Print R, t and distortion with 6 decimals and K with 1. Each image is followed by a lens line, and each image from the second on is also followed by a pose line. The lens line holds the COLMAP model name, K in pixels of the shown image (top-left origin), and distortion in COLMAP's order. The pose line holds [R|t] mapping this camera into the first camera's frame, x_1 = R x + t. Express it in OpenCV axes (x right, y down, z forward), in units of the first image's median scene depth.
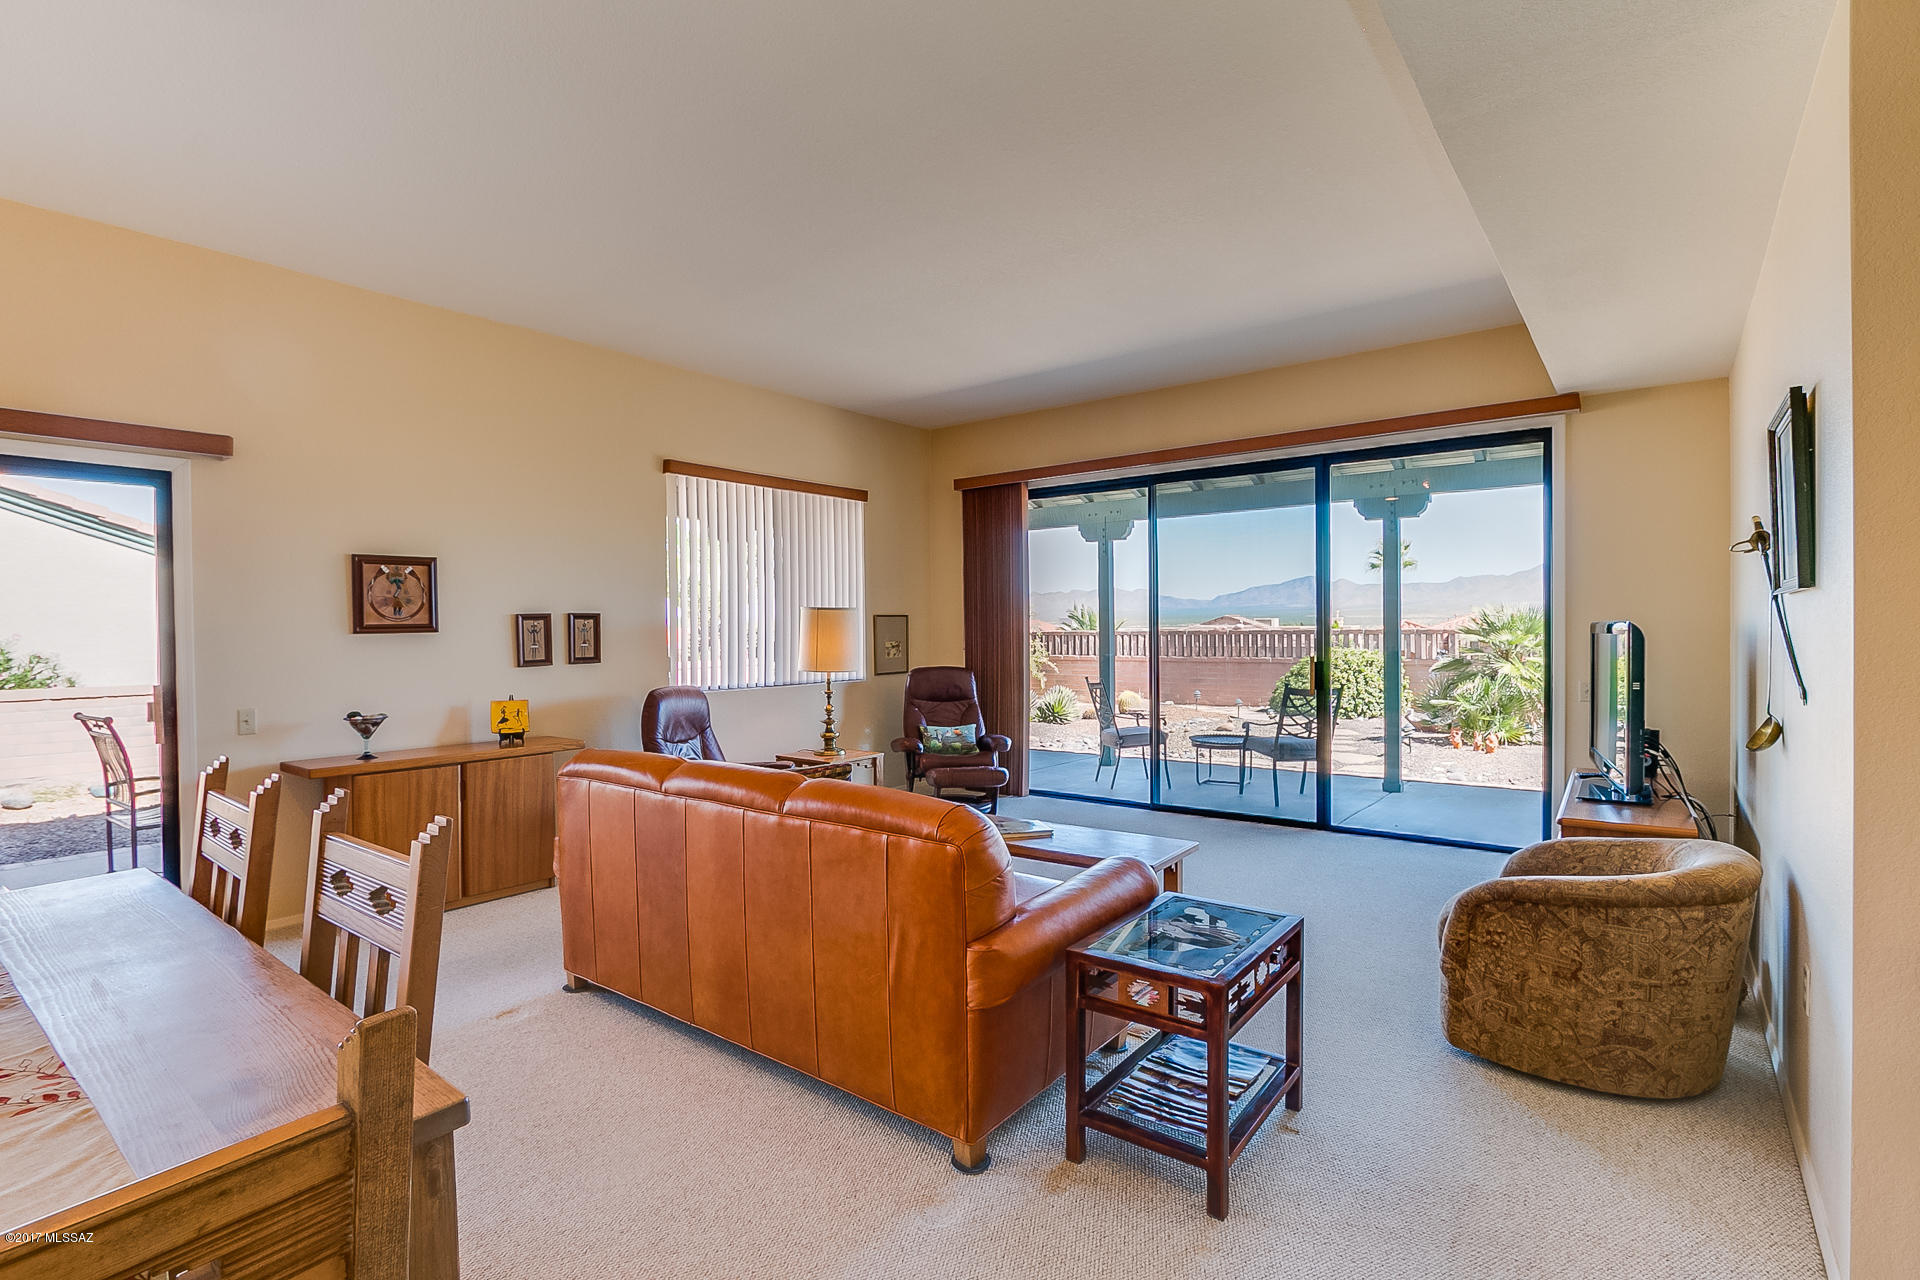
lens RADIAL K [[895.9, 0, 955.5], [0, 895.9, 641.6], [0, 0, 1]] dist [-0.030008, 0.006320]
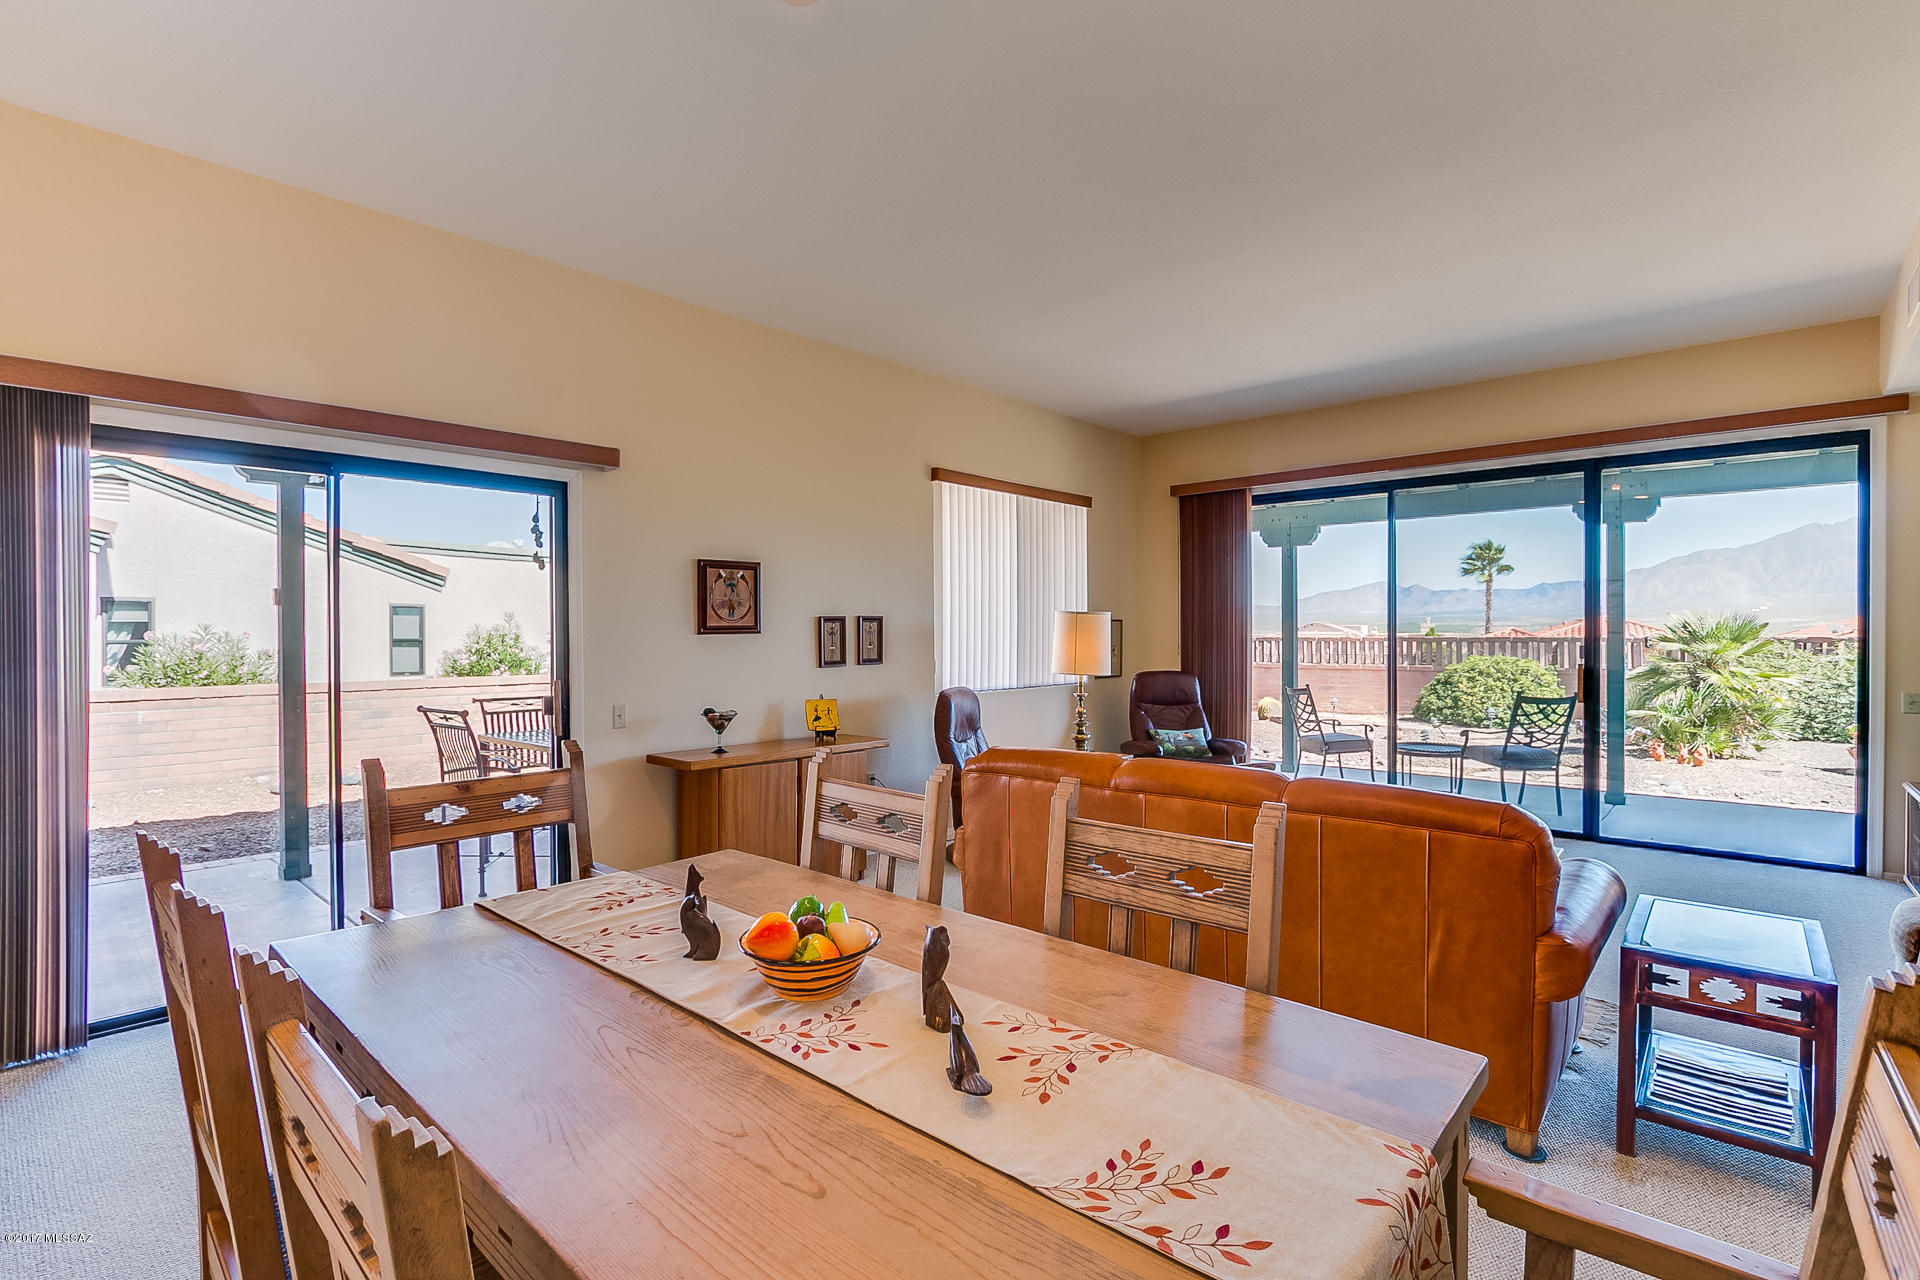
lens RADIAL K [[895.9, 0, 935.4], [0, 895.9, 636.7], [0, 0, 1]] dist [-0.030008, 0.006320]
pose [[0.996567, 0.006706, -0.082519, -0.228328], [-0.007618, 0.999913, -0.010746, 0.002571], [0.082440, 0.011338, 0.996532, -0.029889]]
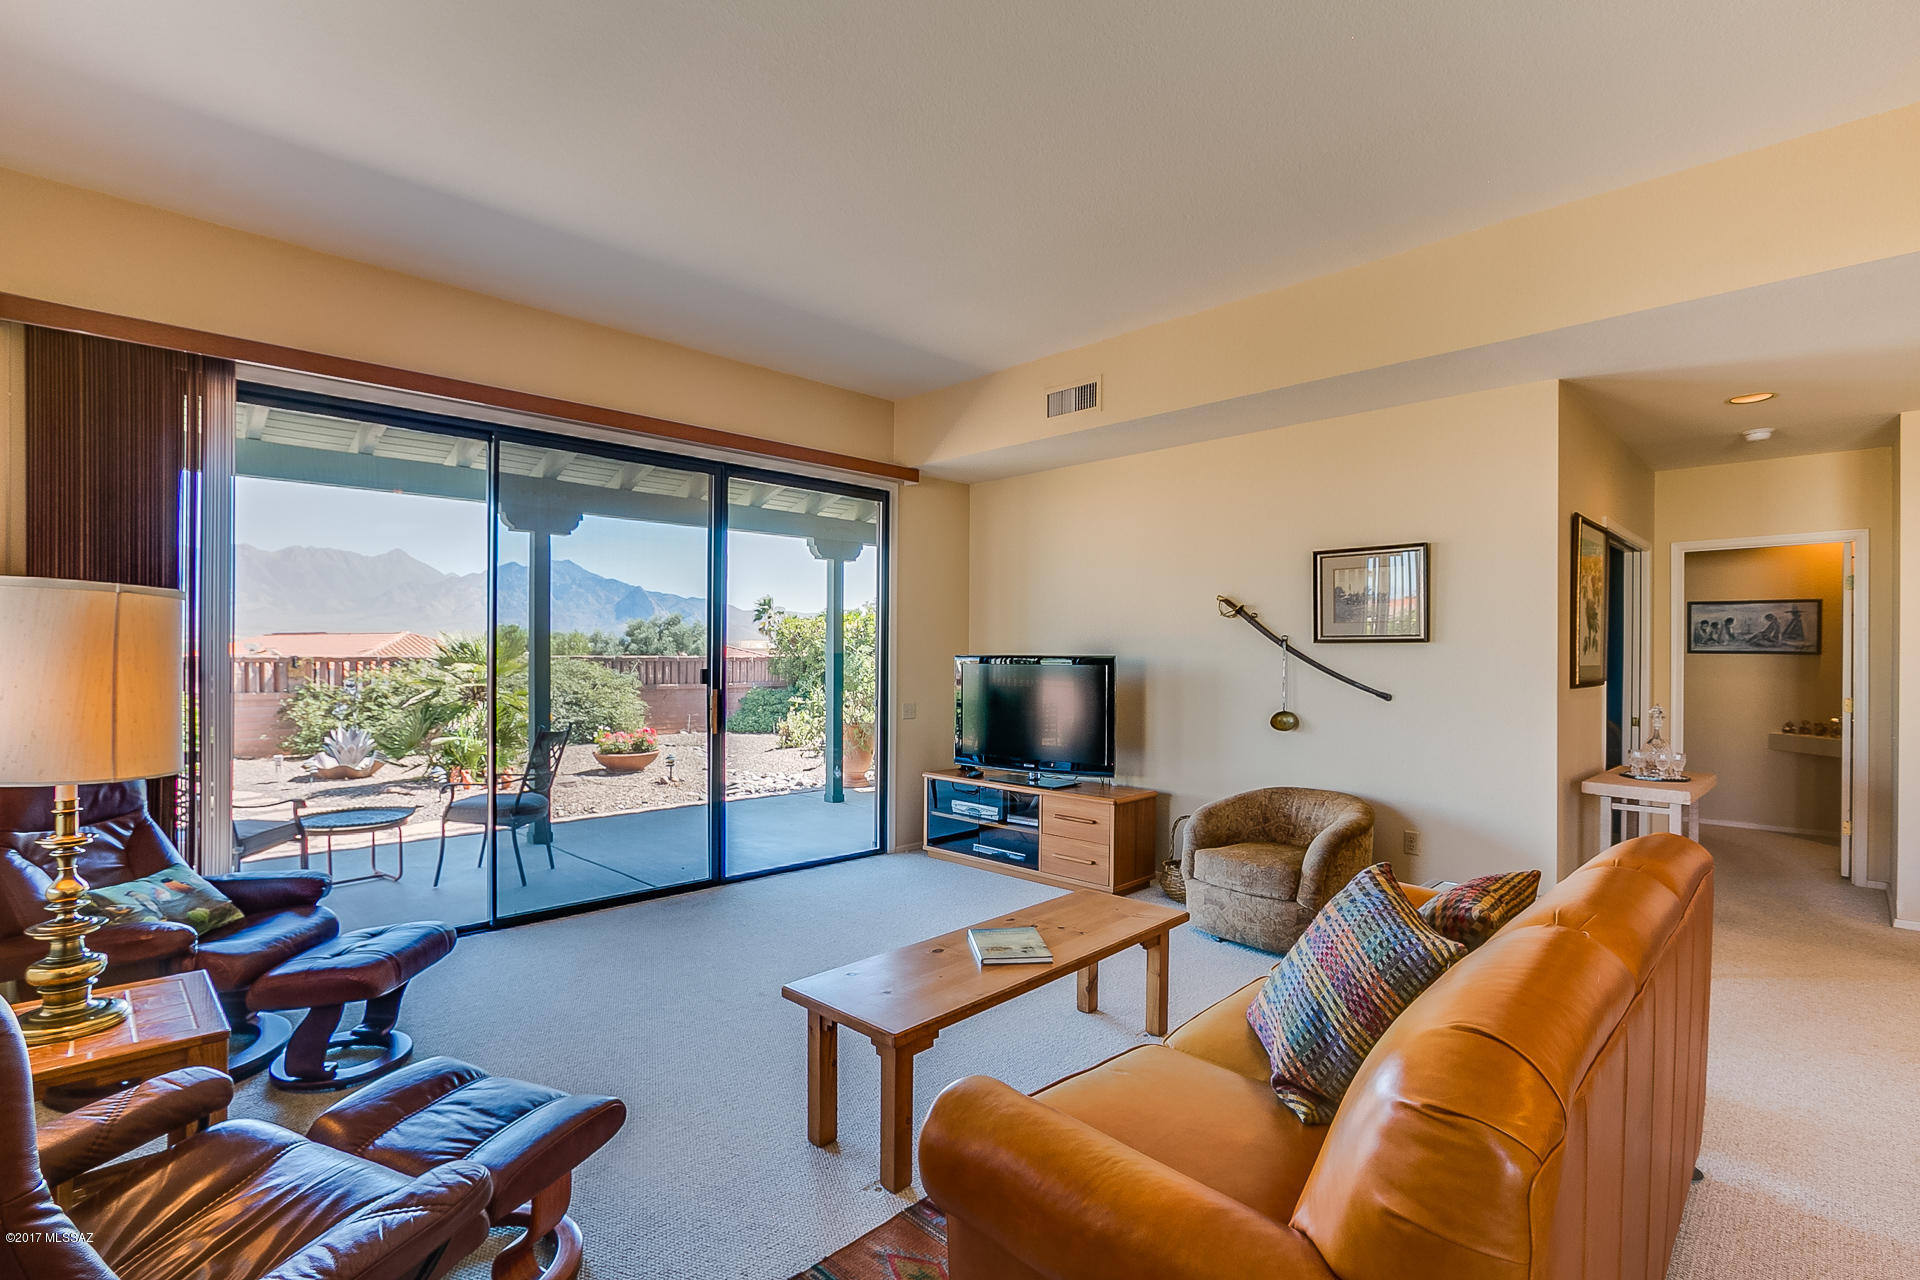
lens RADIAL K [[895.9, 0, 947.2], [0, 895.9, 657.7], [0, 0, 1]] dist [-0.030008, 0.006320]
pose [[0.126109, 0.008172, 0.991983, -0.442996], [0.005306, 0.999946, -0.008912, -0.005017], [-0.992002, 0.006388, 0.126059, 0.662084]]
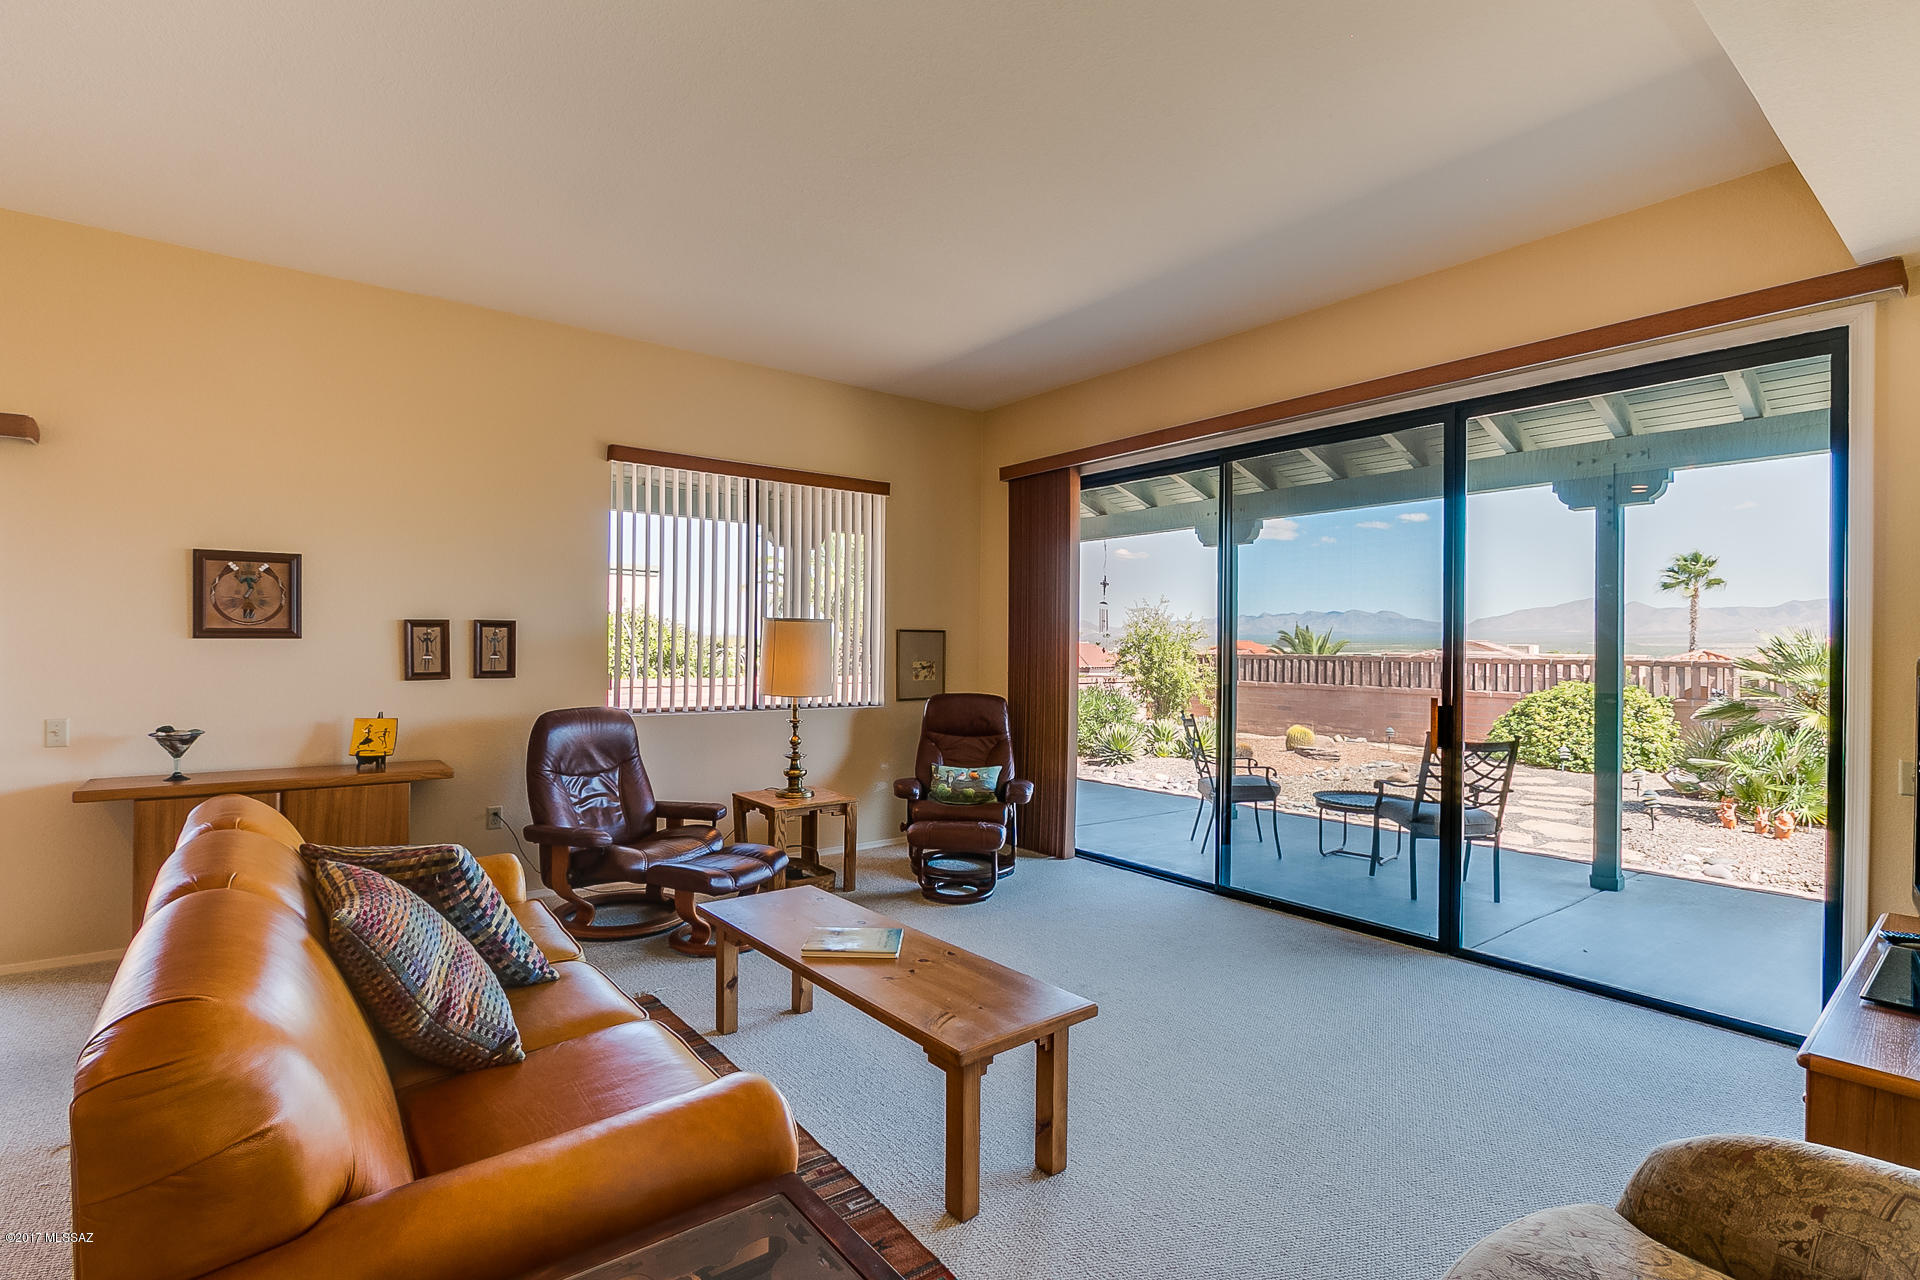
lens RADIAL K [[895.9, 0, 940.2], [0, 895.9, 647.2], [0, 0, 1]] dist [-0.030008, 0.006320]
pose [[0.966991, 0.019681, -0.254048, 0.203916], [-0.023236, 0.999670, -0.010997, -0.005500], [0.253748, 0.016537, 0.967129, 0.240871]]
